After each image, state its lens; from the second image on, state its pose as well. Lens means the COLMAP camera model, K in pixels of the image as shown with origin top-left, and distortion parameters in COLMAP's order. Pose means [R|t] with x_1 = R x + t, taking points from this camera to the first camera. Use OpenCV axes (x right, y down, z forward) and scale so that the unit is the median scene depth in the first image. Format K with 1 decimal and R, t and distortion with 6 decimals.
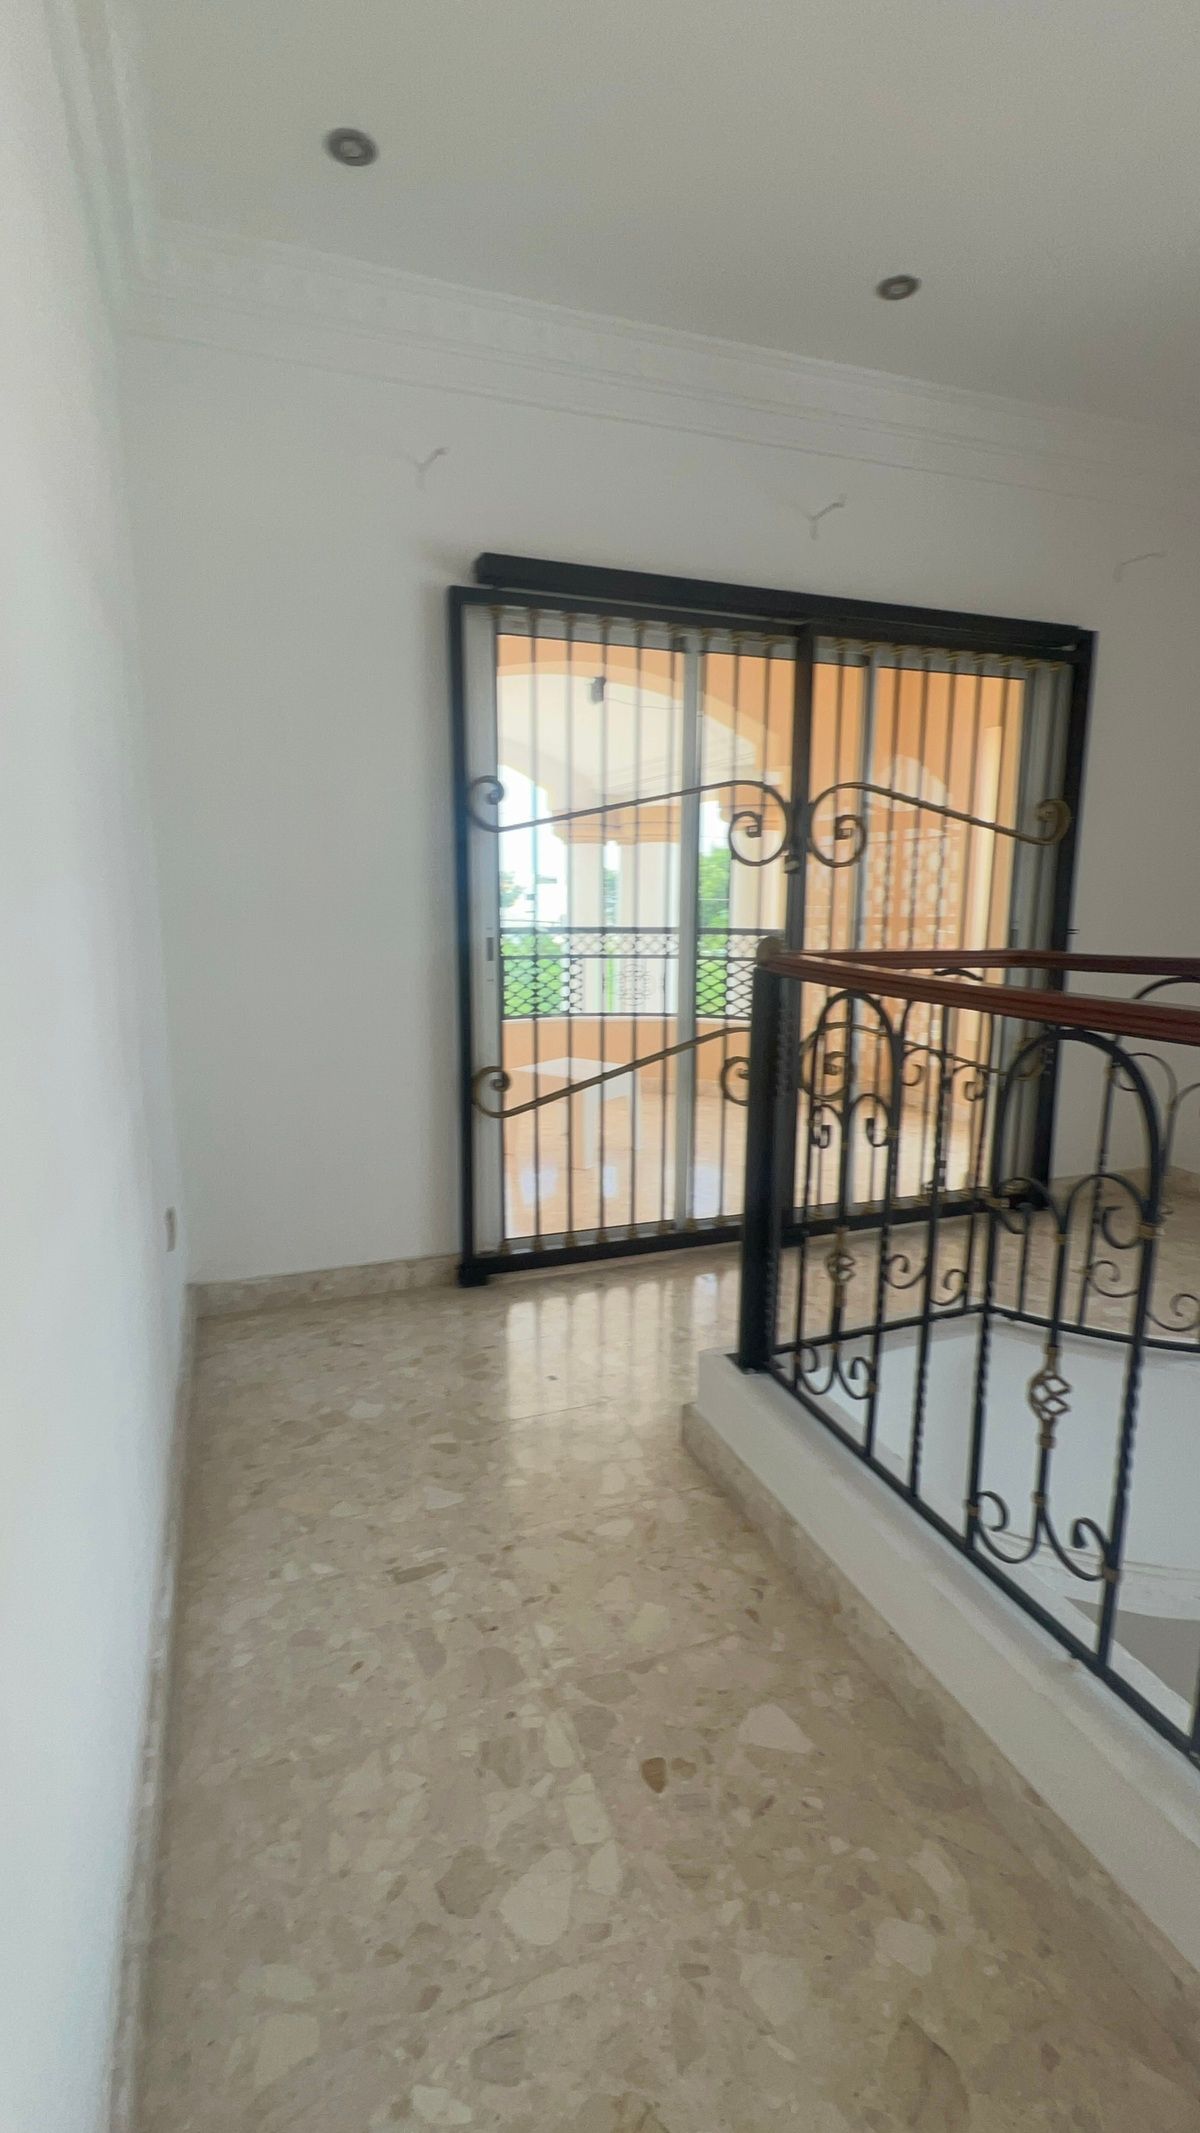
lens RADIAL K [[998.2, 0, 602.1], [0, 998.2, 1067.2], [0, 0, 1]] dist [0.003477, 0.000615]
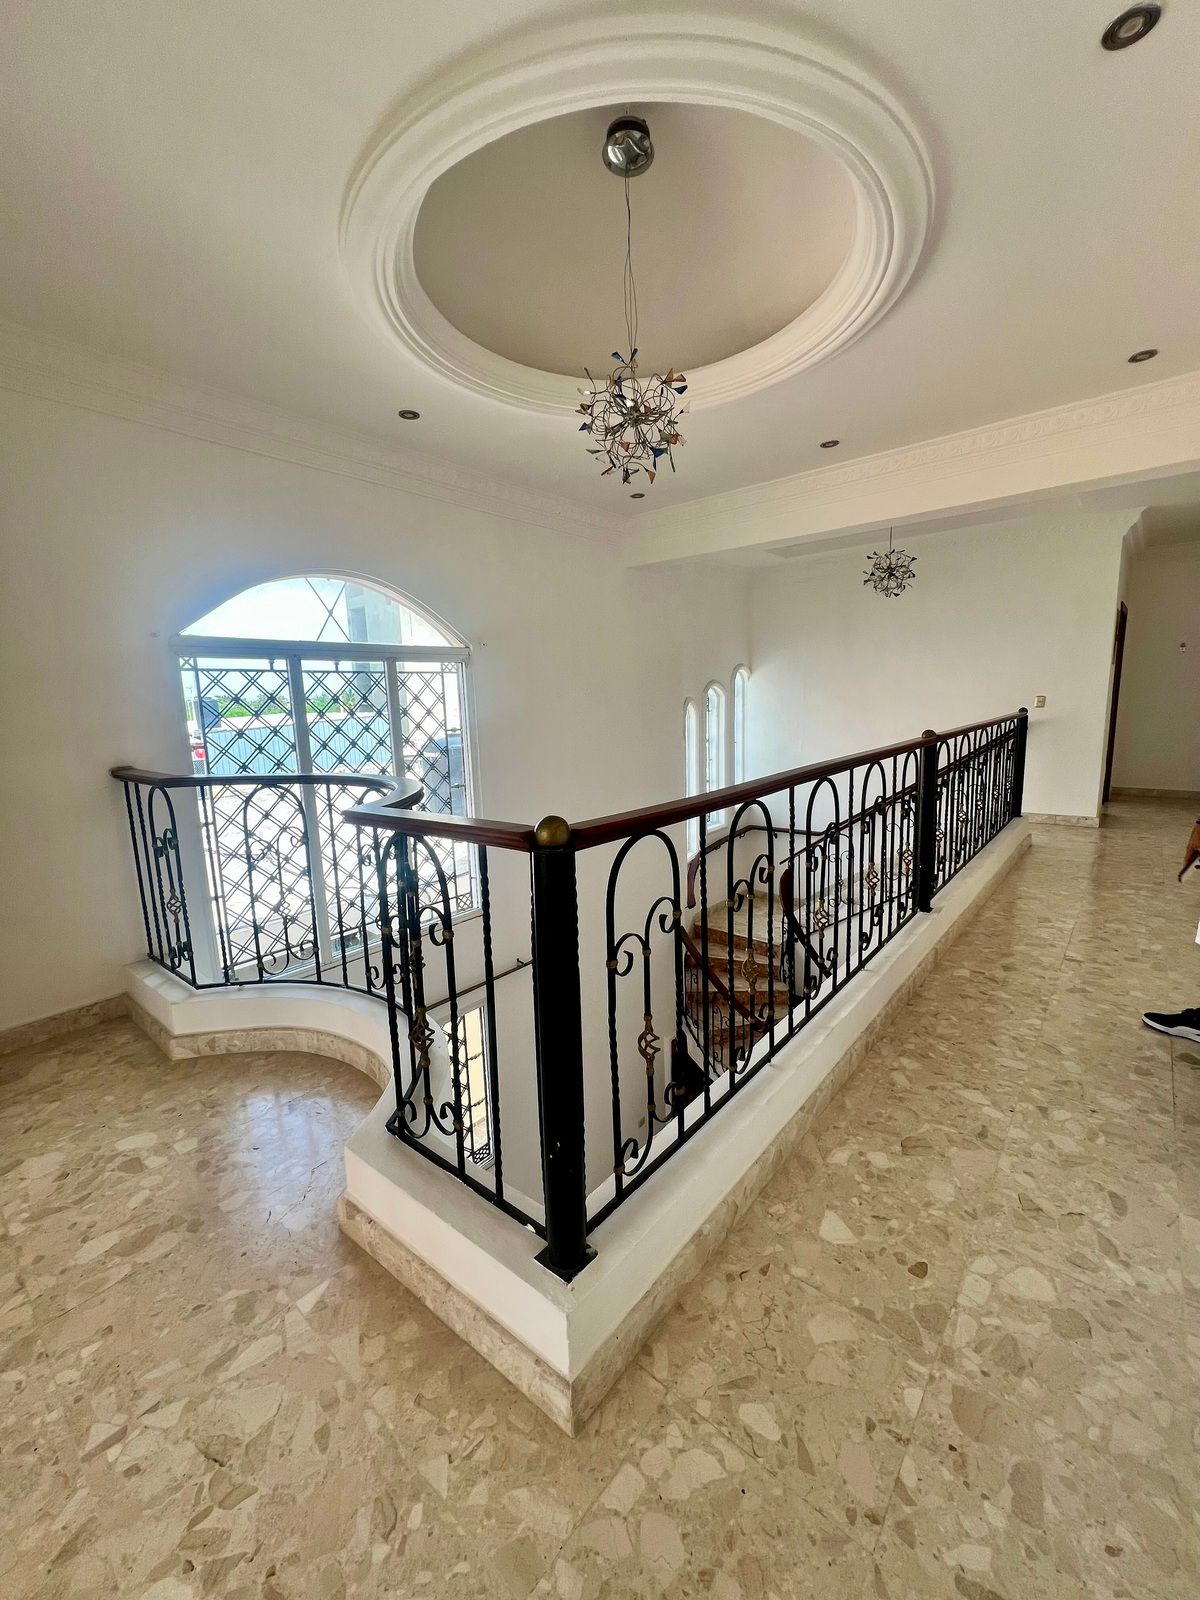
lens RADIAL K [[641.0, 0, 601.2], [0, 641.0, 799.1], [0, 0, 1]] dist [-0.003744, 0.000159]
pose [[-0.489981, -0.119643, 0.863484, -0.460253], [0.187276, 0.952962, 0.238310, -0.350657], [-0.851379, 0.278477, -0.444527, 1.533178]]
